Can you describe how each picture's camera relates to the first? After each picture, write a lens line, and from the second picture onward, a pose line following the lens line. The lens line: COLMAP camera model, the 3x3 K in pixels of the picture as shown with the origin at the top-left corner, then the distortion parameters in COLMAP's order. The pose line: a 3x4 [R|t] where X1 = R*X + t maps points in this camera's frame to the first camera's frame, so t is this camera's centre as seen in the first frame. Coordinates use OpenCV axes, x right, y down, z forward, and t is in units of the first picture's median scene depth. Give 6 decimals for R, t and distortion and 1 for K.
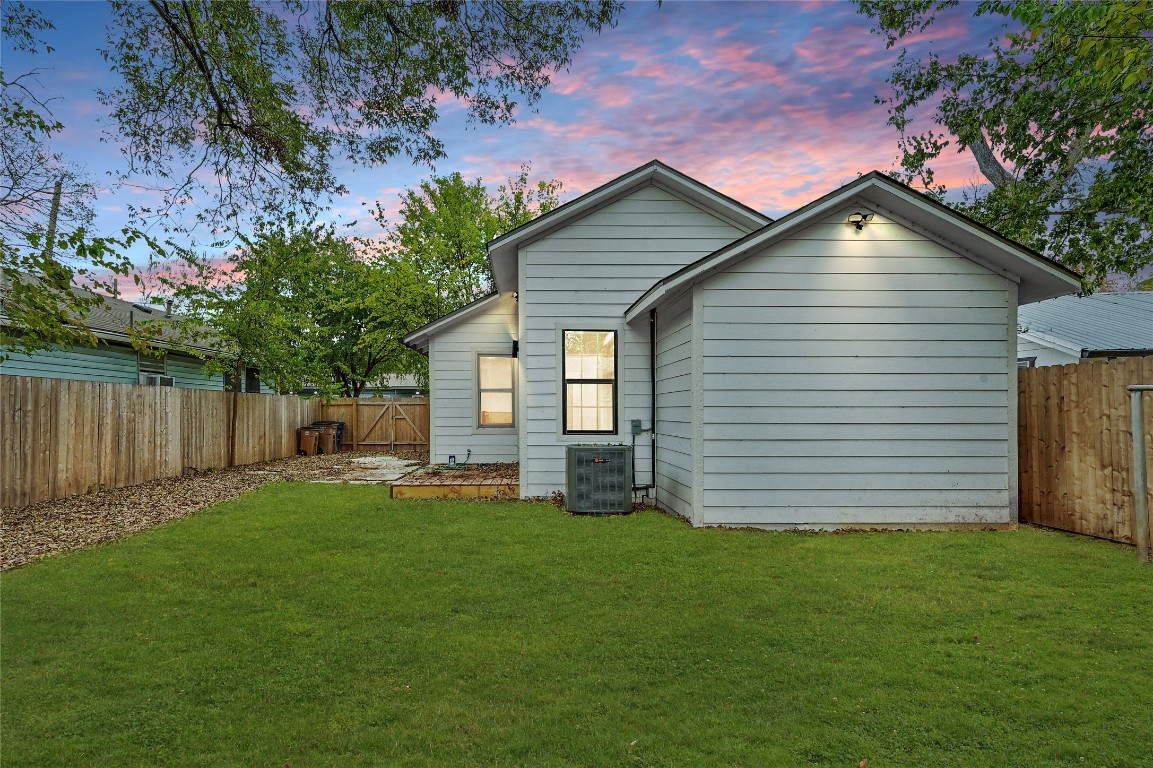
lens RADIAL K [[509.0, 0, 538.5], [0, 509.0, 407.2], [0, 0, 1]] dist [-0.002851, -0.000239]
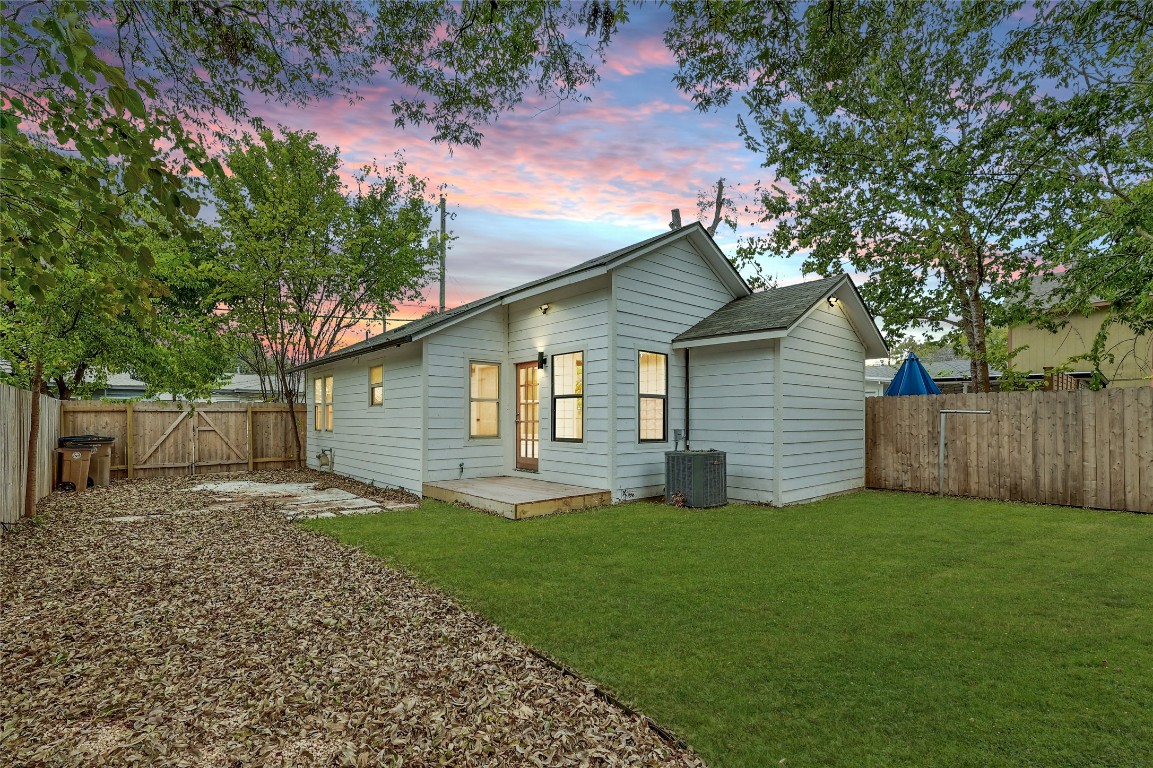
lens RADIAL K [[509.0, 0, 558.5], [0, 509.0, 413.9], [0, 0, 1]] dist [-0.002851, -0.000239]
pose [[0.778055, 0.008440, 0.628139, -0.785392], [-0.006630, 0.999964, -0.005223, -0.004170], [-0.628161, -0.000101, 0.778084, 0.235834]]
